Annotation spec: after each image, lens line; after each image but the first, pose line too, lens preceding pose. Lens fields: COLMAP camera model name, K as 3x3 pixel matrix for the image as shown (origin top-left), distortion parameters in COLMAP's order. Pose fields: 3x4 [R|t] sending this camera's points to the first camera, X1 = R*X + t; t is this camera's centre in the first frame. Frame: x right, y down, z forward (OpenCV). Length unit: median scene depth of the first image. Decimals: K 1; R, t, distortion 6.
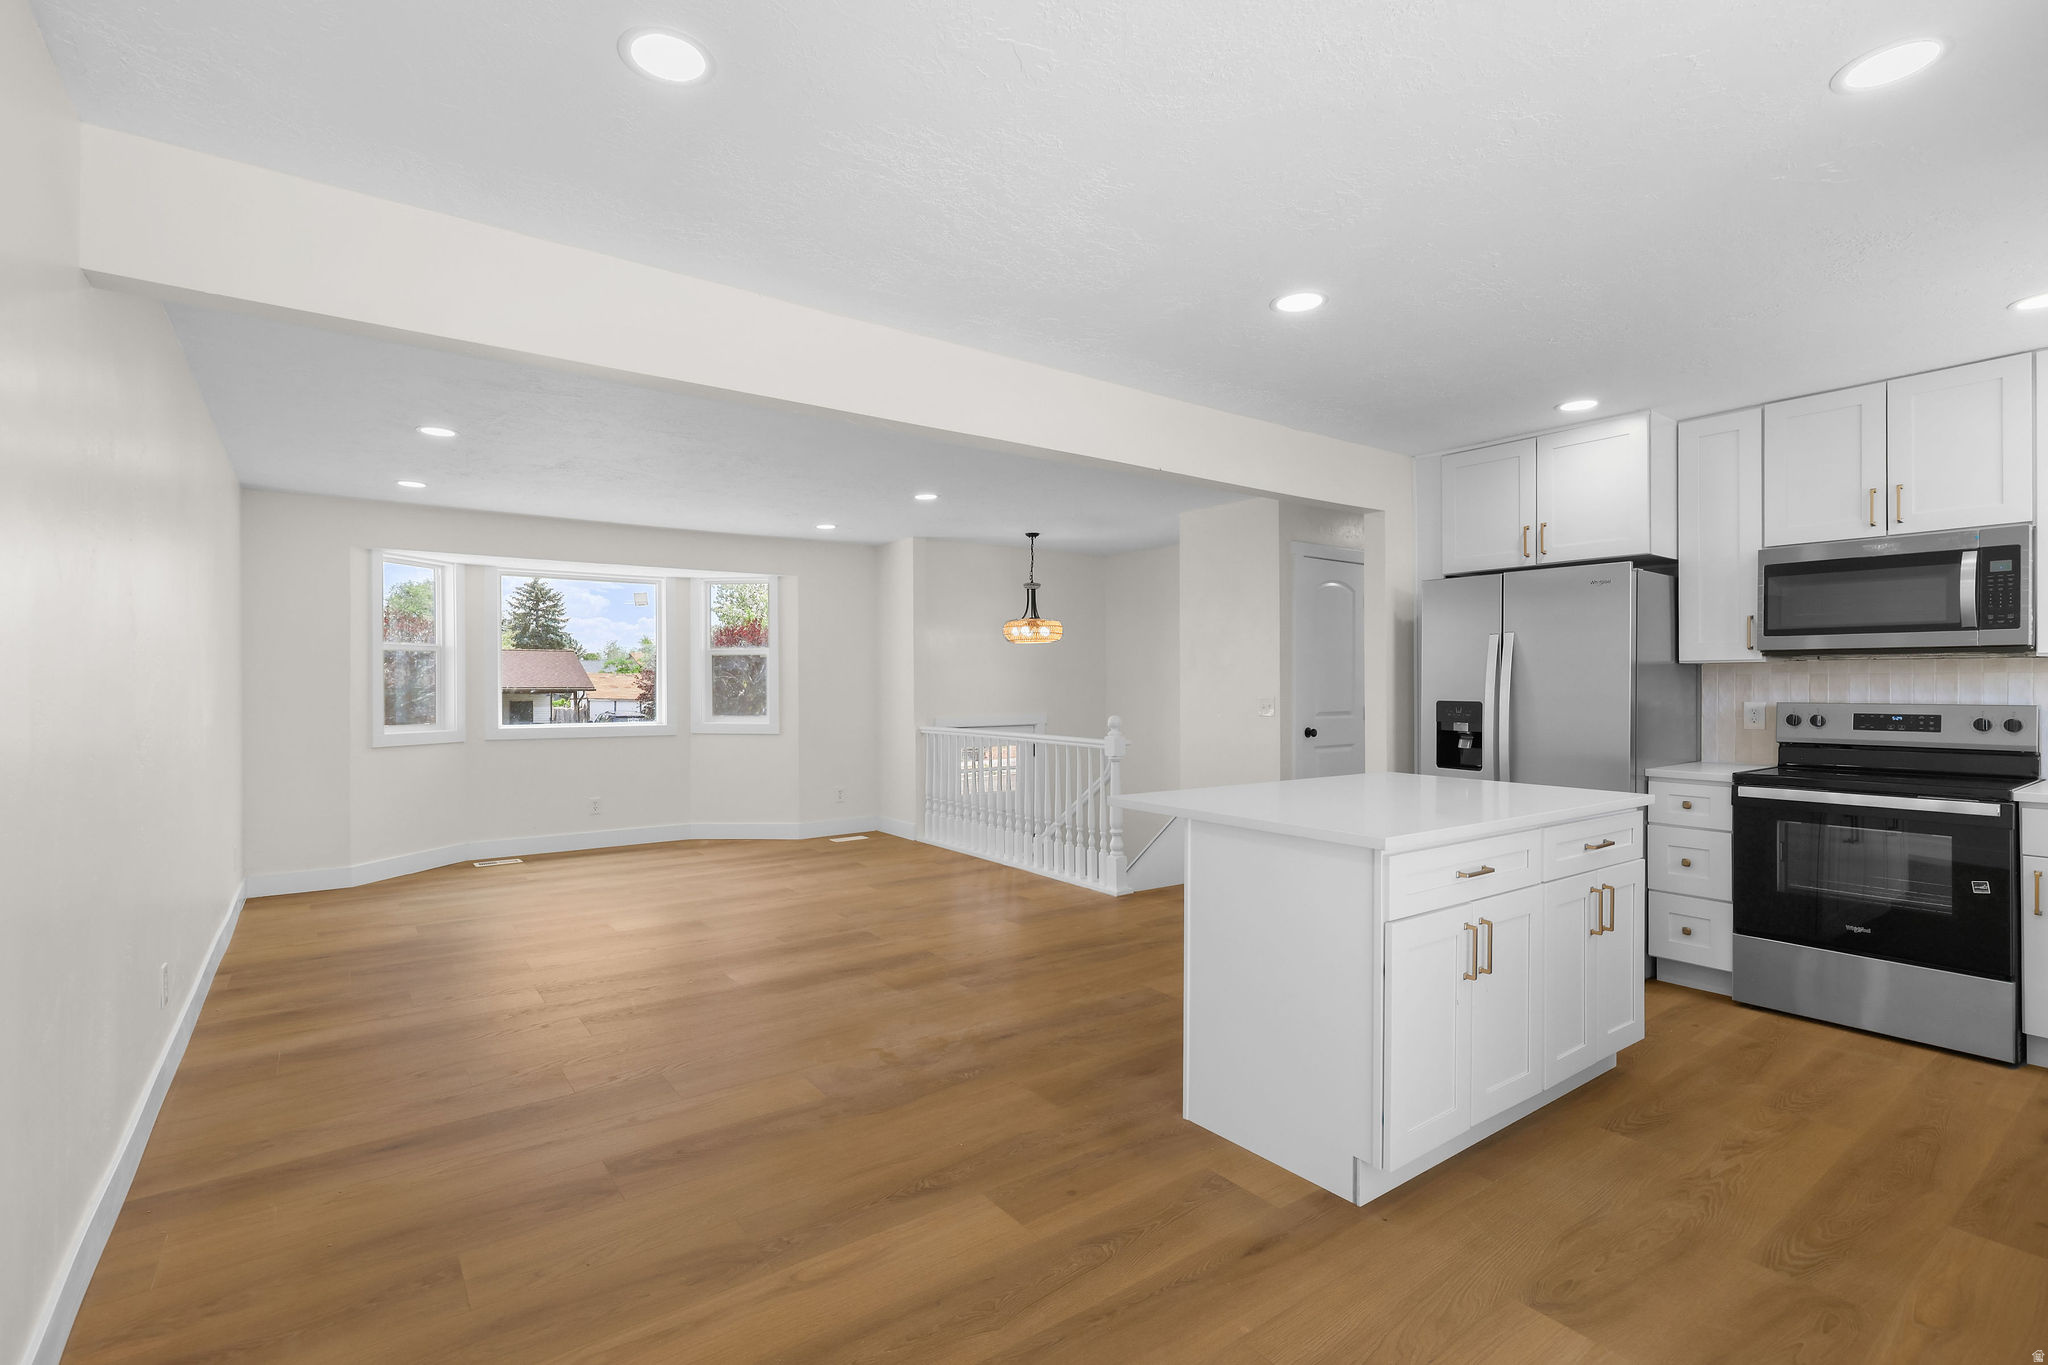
lens RADIAL K [[941.8, 0, 1015.4], [0, 941.8, 684.6], [0, 0, 1]] dist [-0.000265, 0.000014]
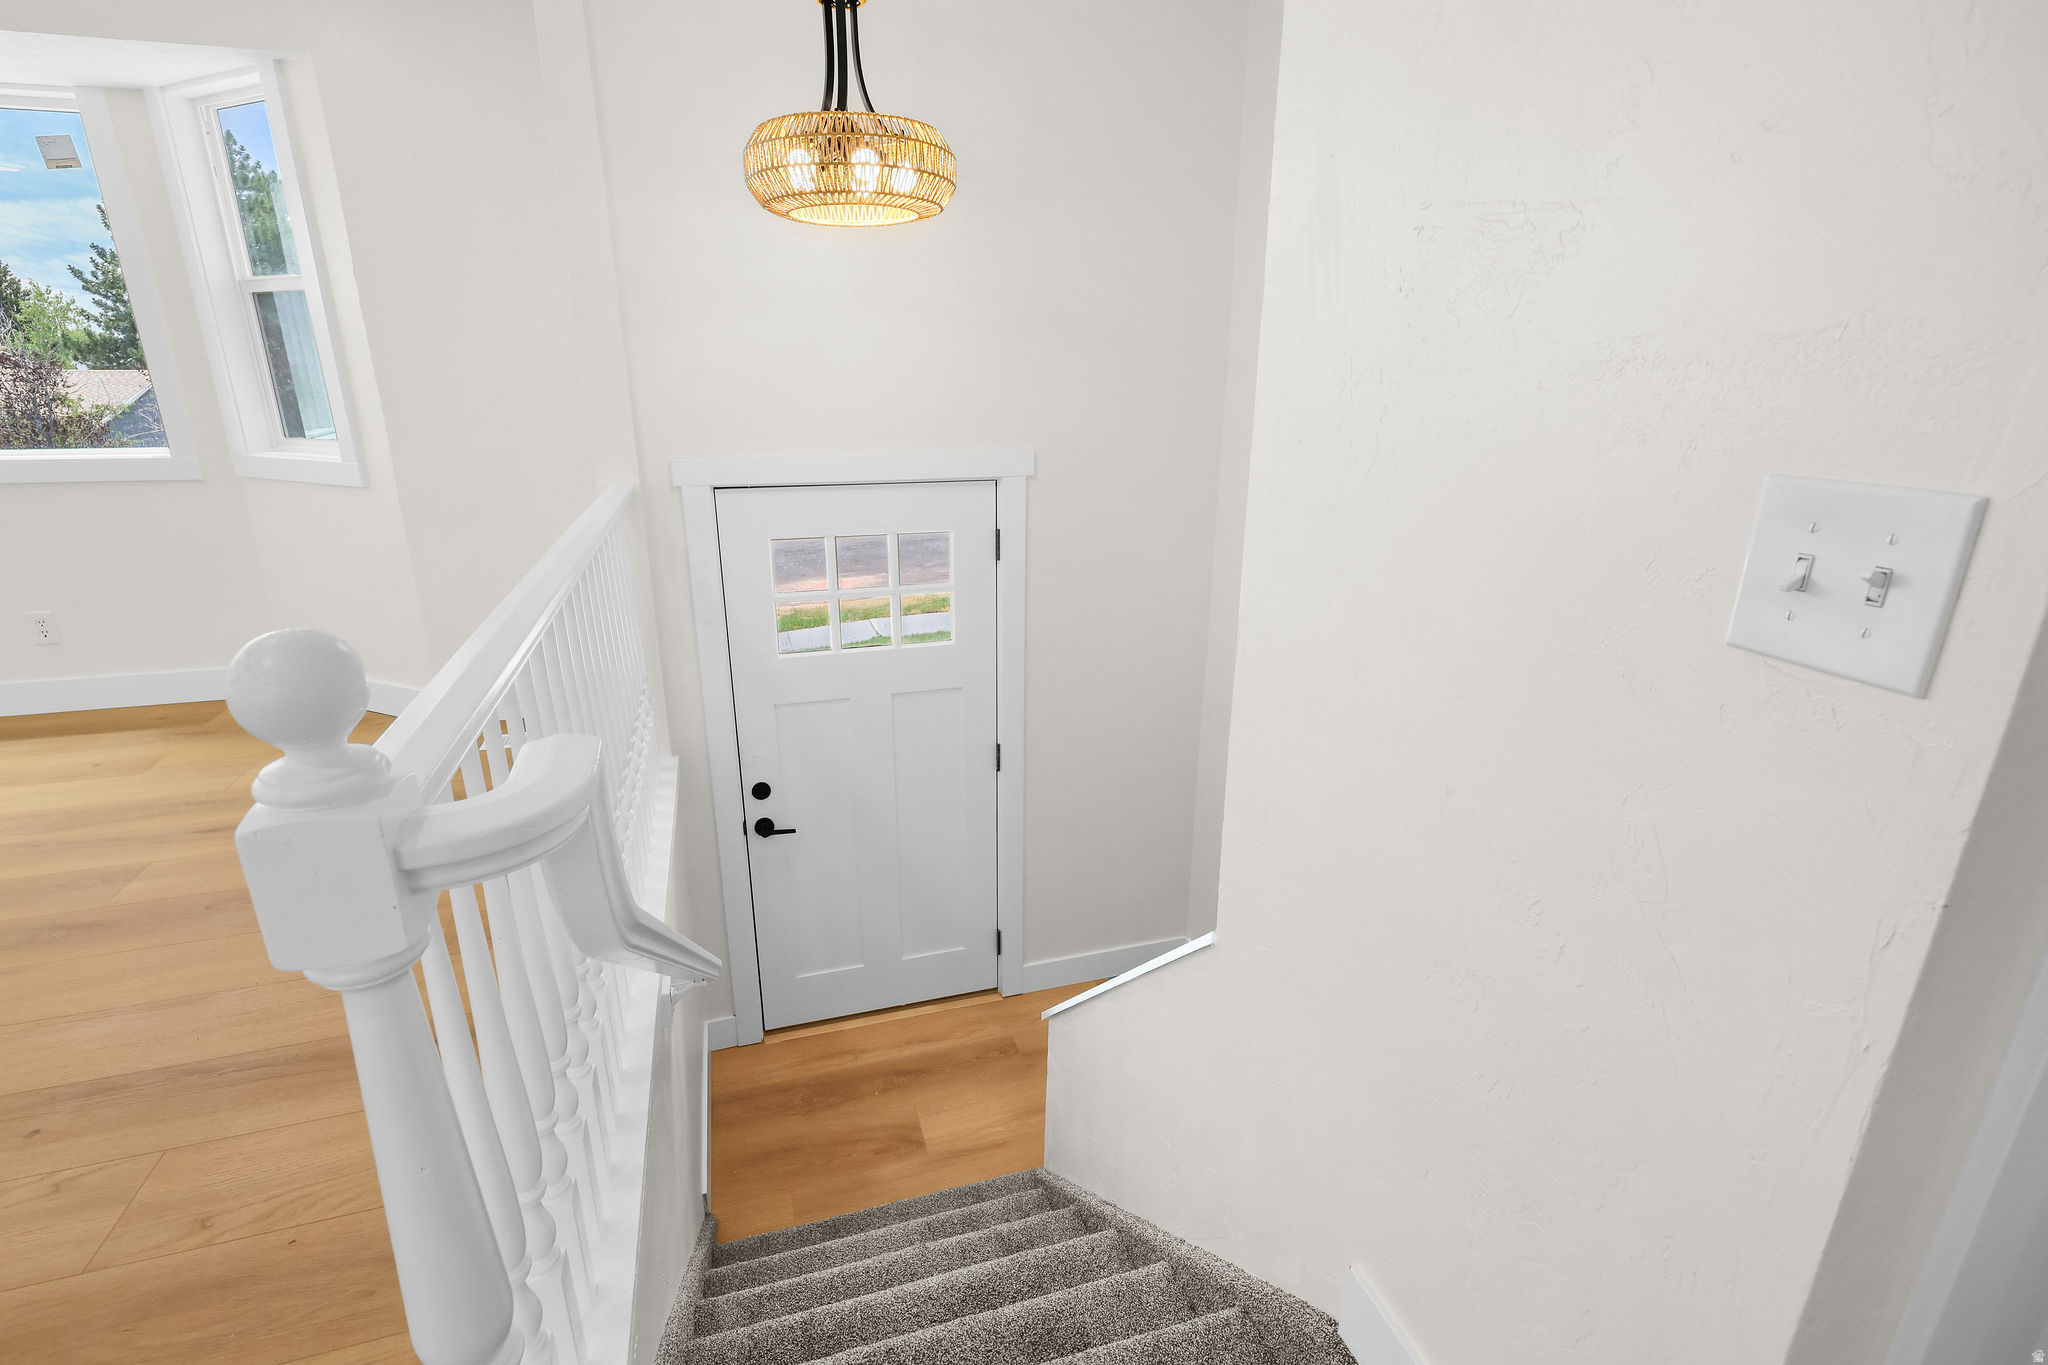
lens RADIAL K [[960.4, 0, 1006.8], [0, 960.4, 679.5], [0, 0, 1]] dist [0.000771, 0.000058]
pose [[0.944586, 0.104455, -0.311201, 0.201193], [-0.004529, 0.952079, 0.305819, 0.001534], [0.328232, -0.287464, 0.899794, 0.827015]]
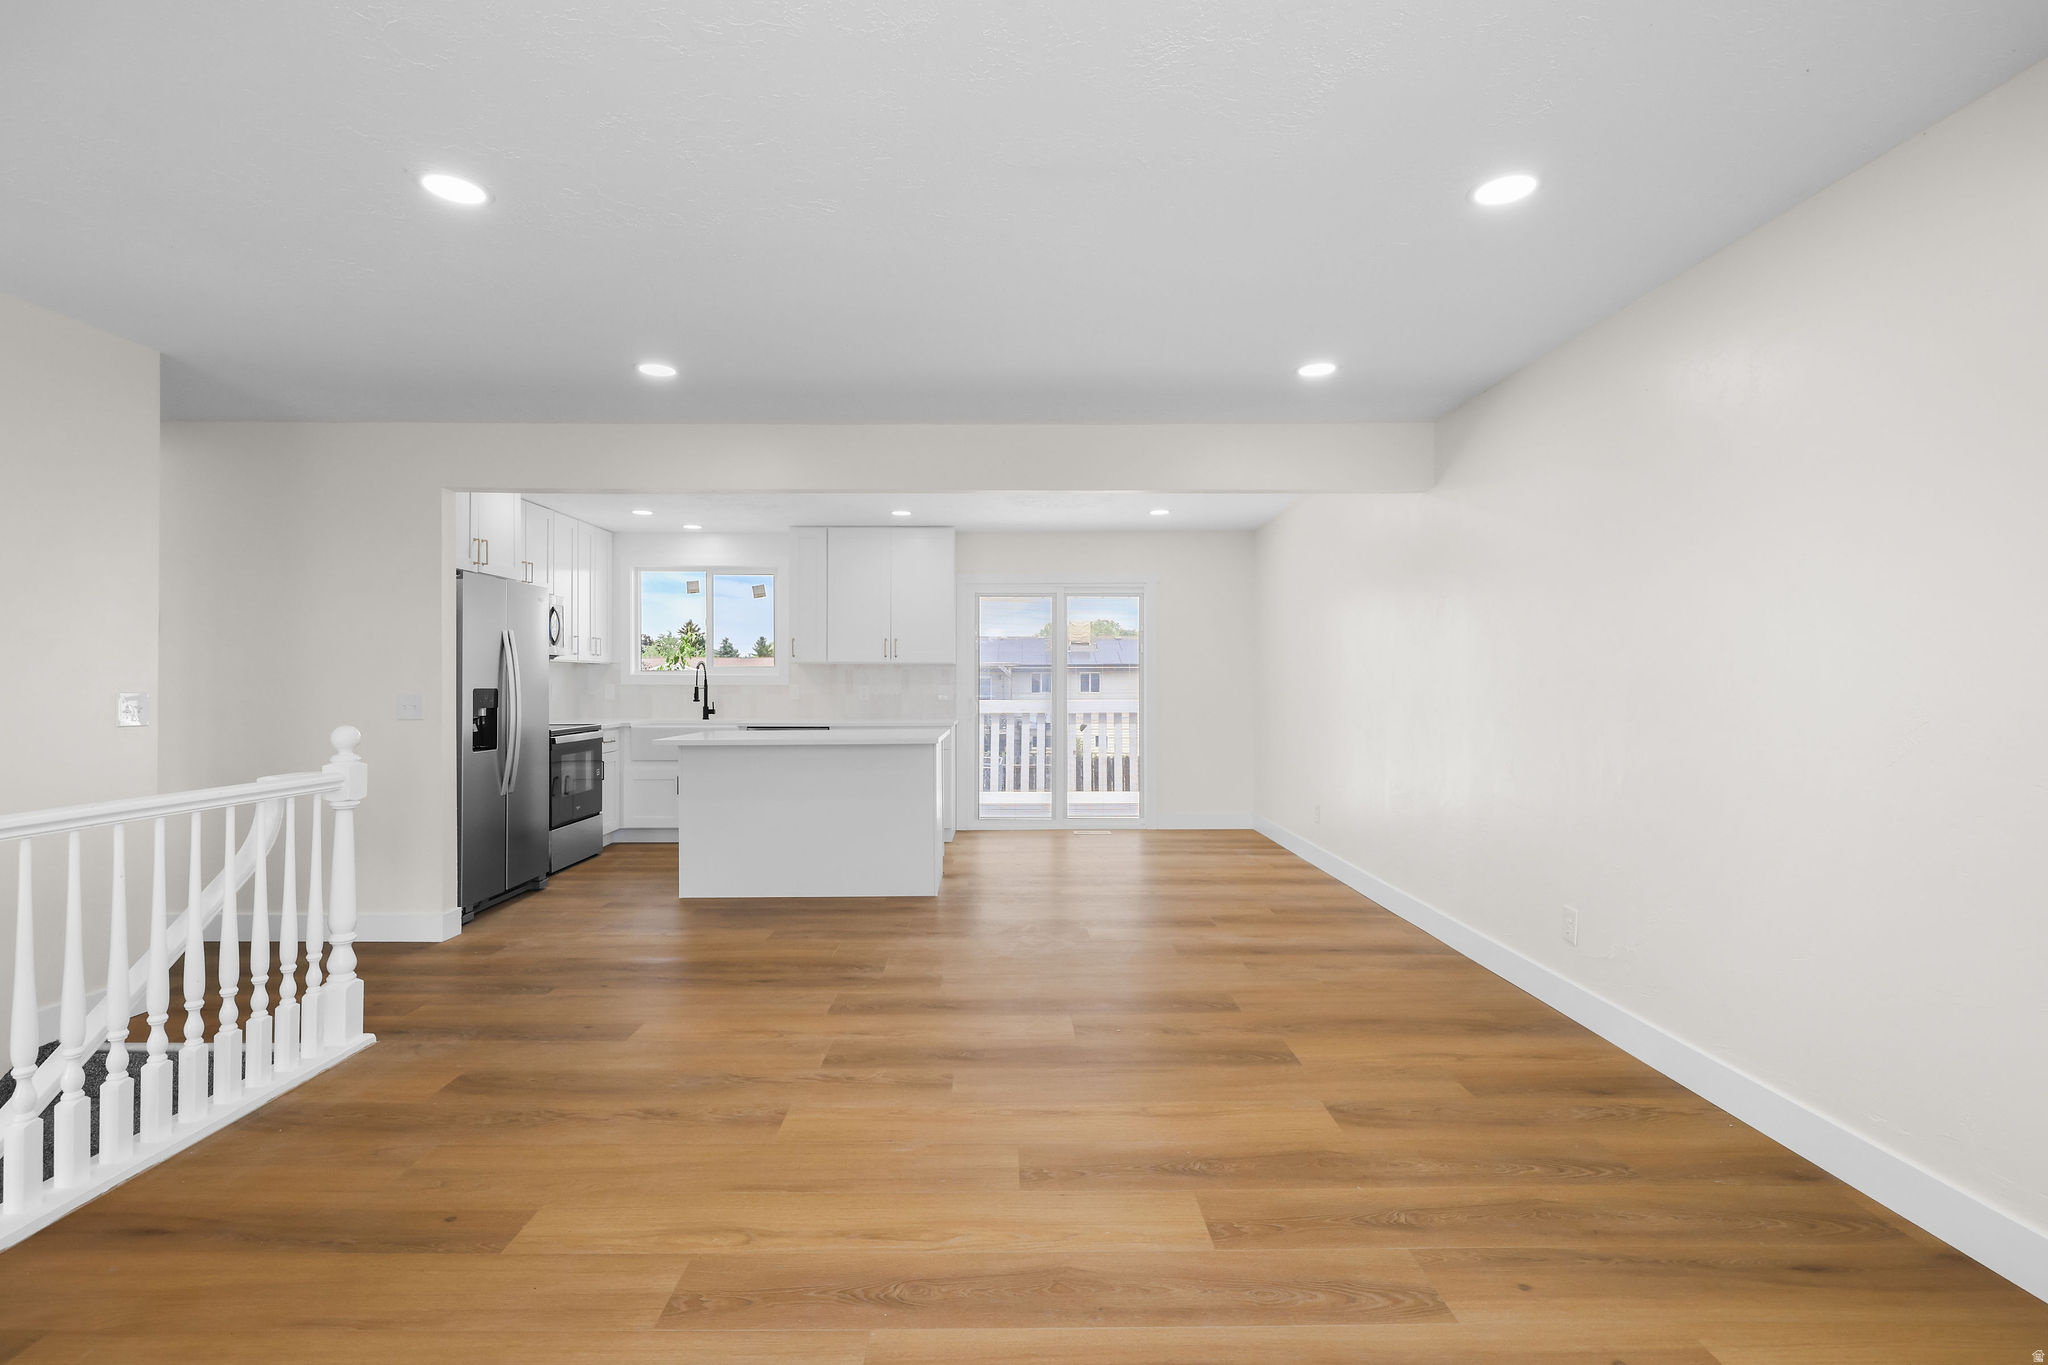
lens RADIAL K [[941.8, 0, 1015.4], [0, 941.8, 684.6], [0, 0, 1]] dist [-0.000265, 0.000014]
pose [[-0.814657, -0.001100, 0.579942, -0.477222], [0.001683, 0.999990, 0.004262, 0.006737], [-0.579940, 0.004448, -0.814647, 1.098531]]
